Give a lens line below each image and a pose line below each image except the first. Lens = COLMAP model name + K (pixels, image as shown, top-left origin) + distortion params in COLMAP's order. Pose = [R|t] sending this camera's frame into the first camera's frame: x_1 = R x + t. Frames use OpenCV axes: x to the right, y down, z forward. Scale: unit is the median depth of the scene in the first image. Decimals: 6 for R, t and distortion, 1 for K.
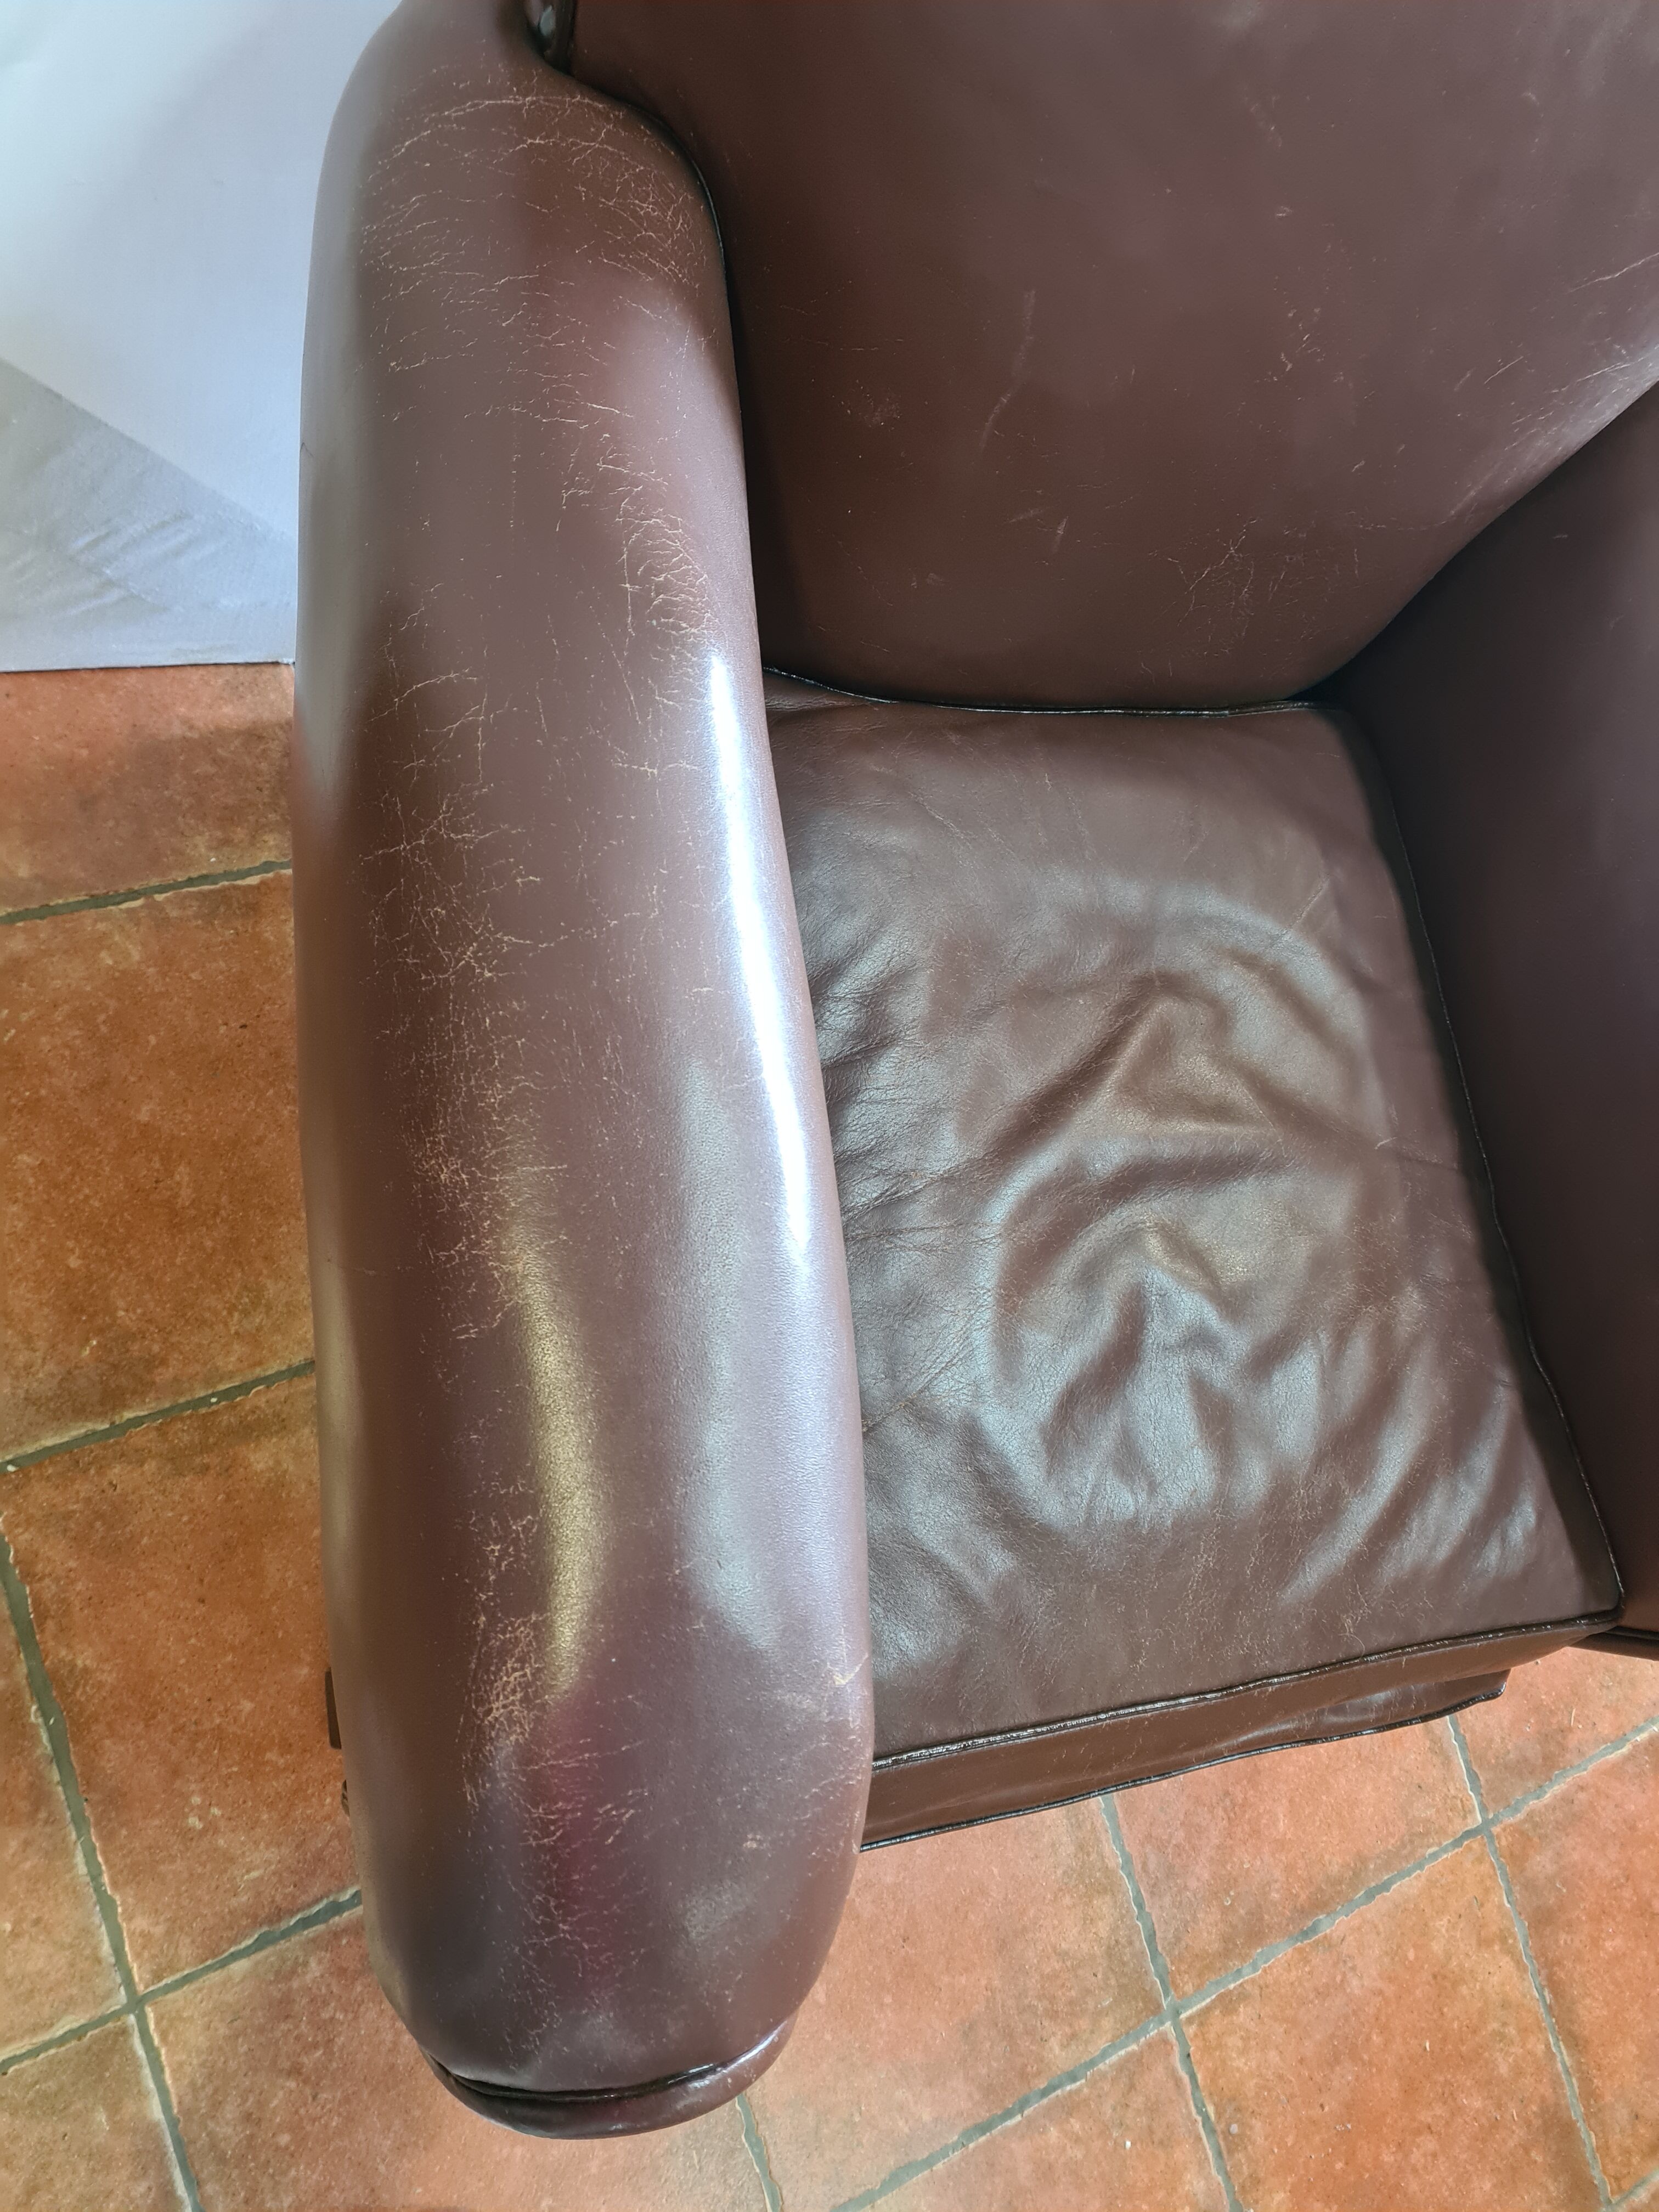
lens RADIAL K [[1690.1, 0, 816.5], [0, 1690.1, 1117.3], [0, 0, 1]] dist [0.082802, -0.099360]
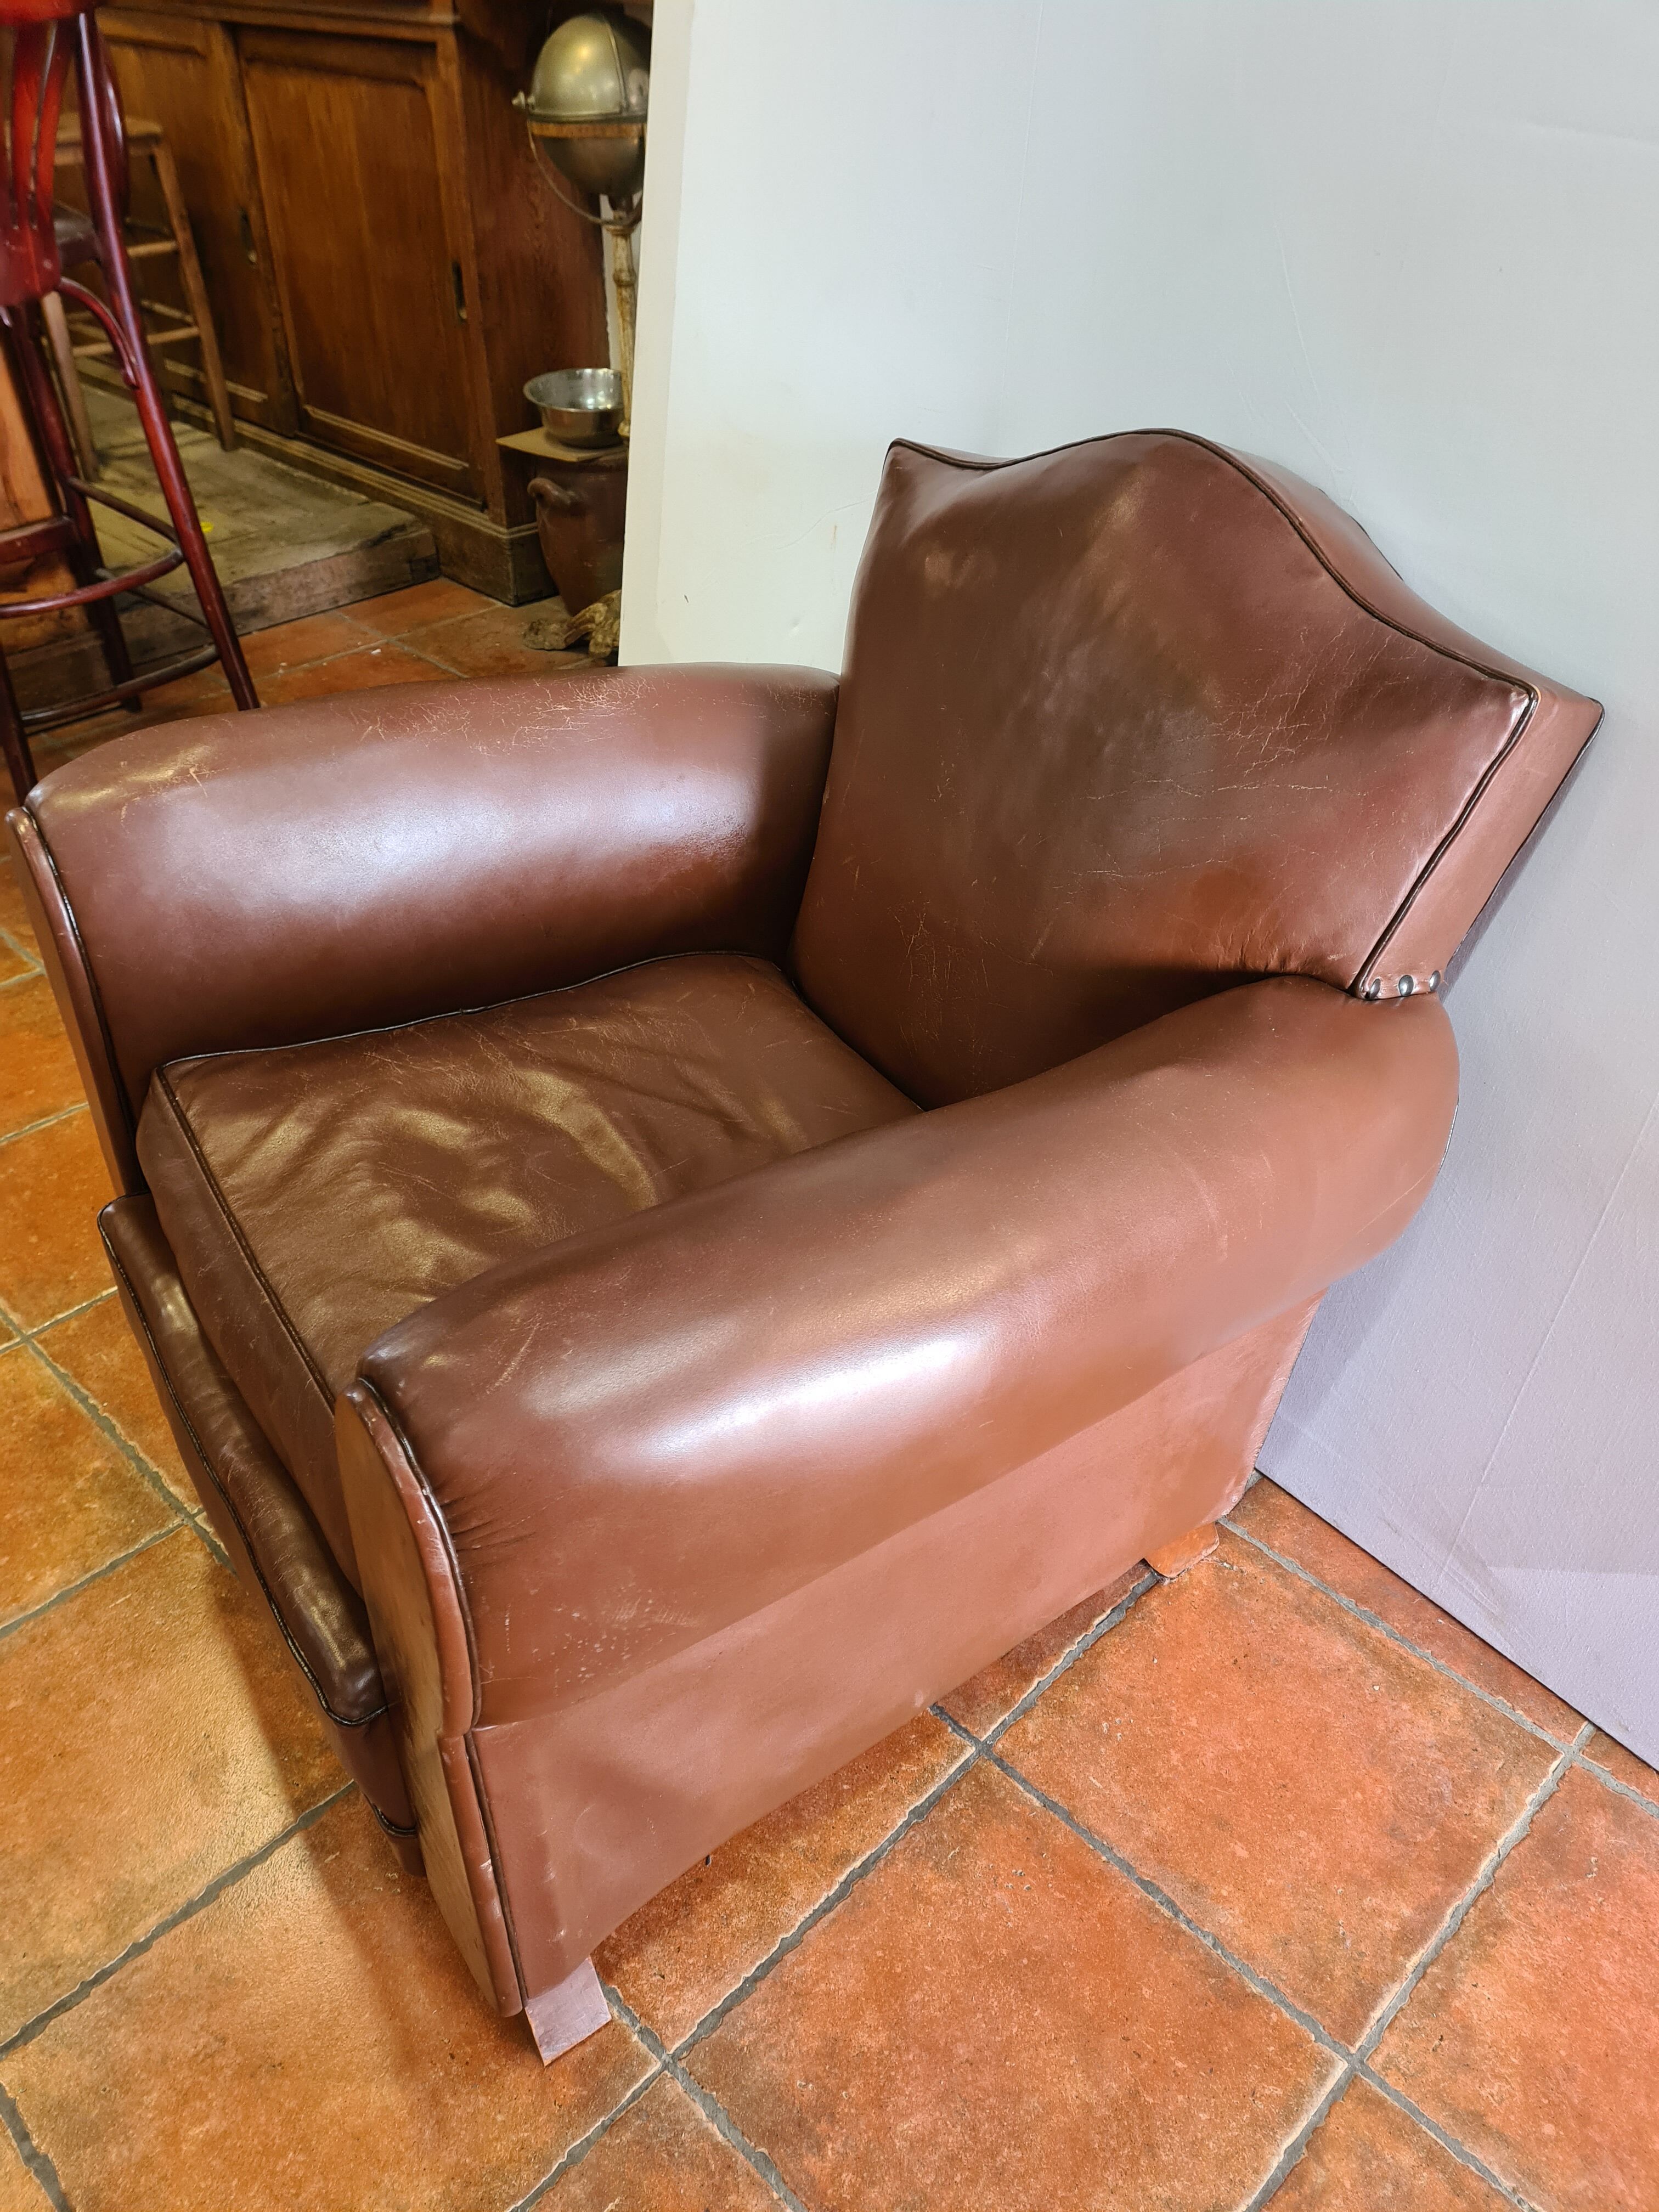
lens RADIAL K [[1674.1, 0, 829.5], [0, 1674.1, 1106.0], [0, 0, 1]] dist [0.069982, -0.076467]
pose [[0.411197, 0.183946, -0.892794, 1.326661], [-0.856498, 0.413173, -0.309353, 0.248597], [0.311974, 0.891881, 0.327445, 0.473754]]
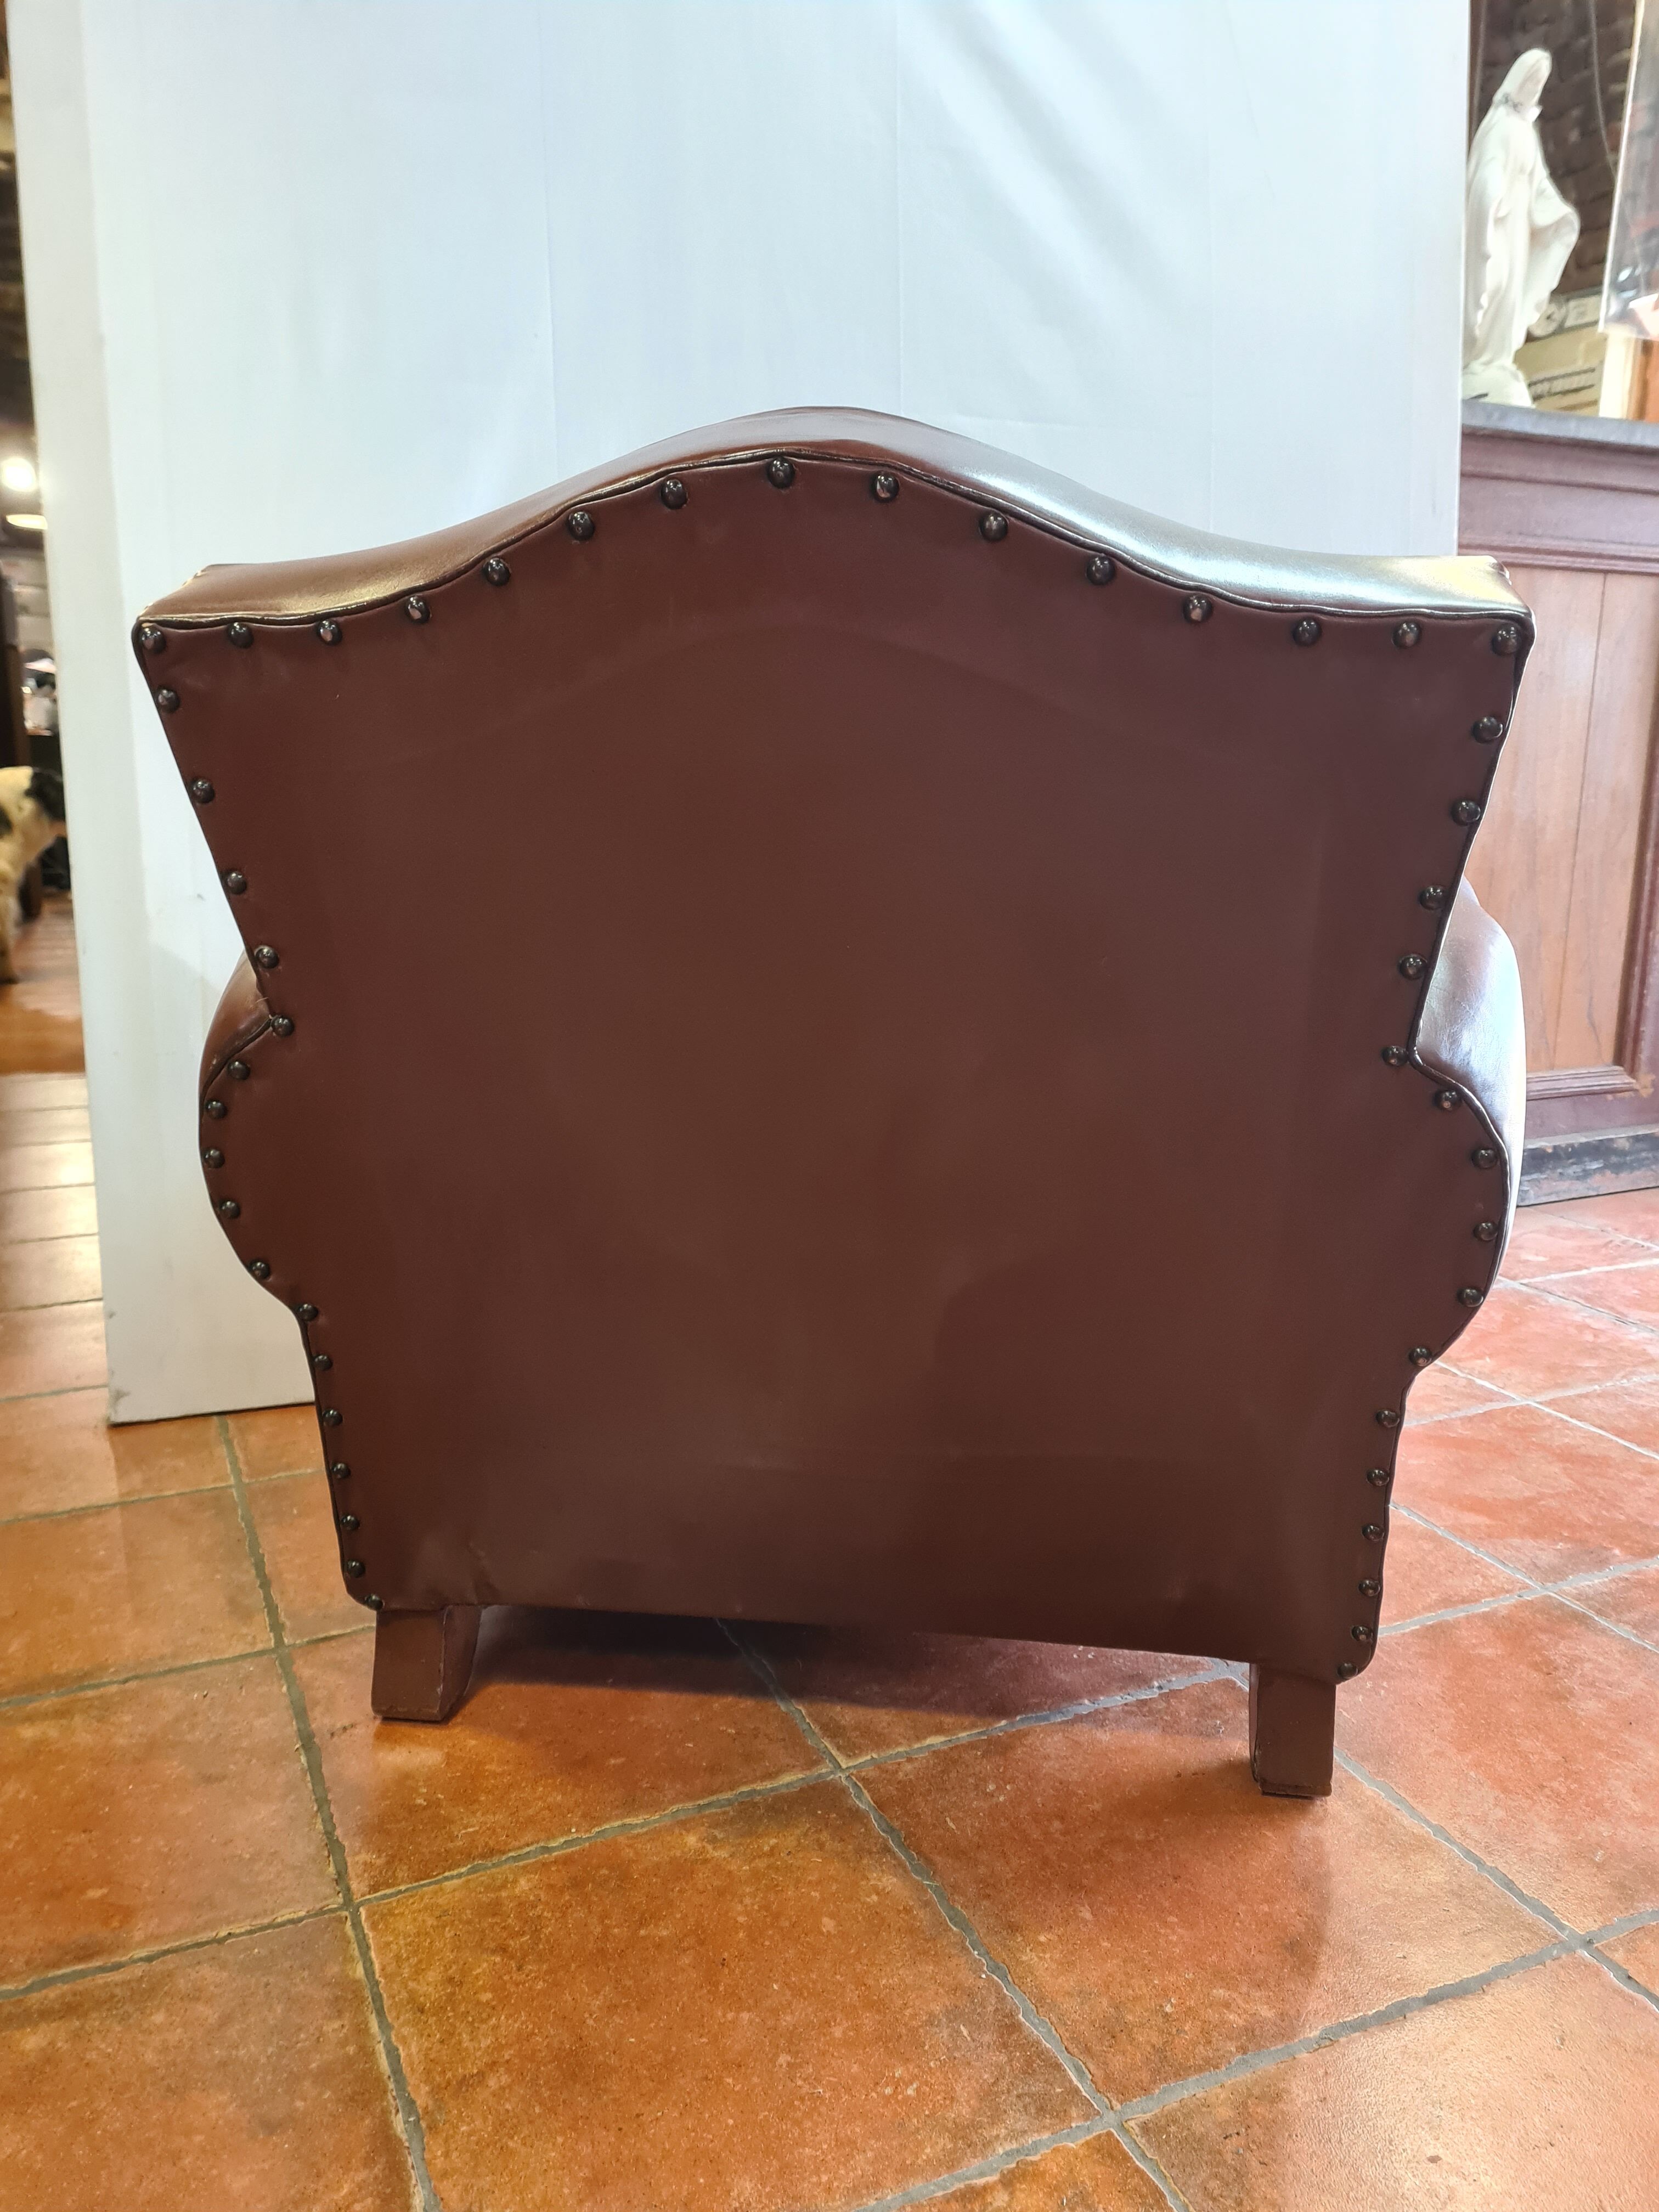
lens RADIAL K [[1674.1, 0, 829.5], [0, 1674.1, 1106.0], [0, 0, 1]] dist [0.069982, -0.076467]
pose [[0.919982, -0.391723, 0.013653, 0.035541], [0.158864, 0.340805, -0.926614, 1.278287], [0.358323, 0.854637, 0.375765, 0.304688]]
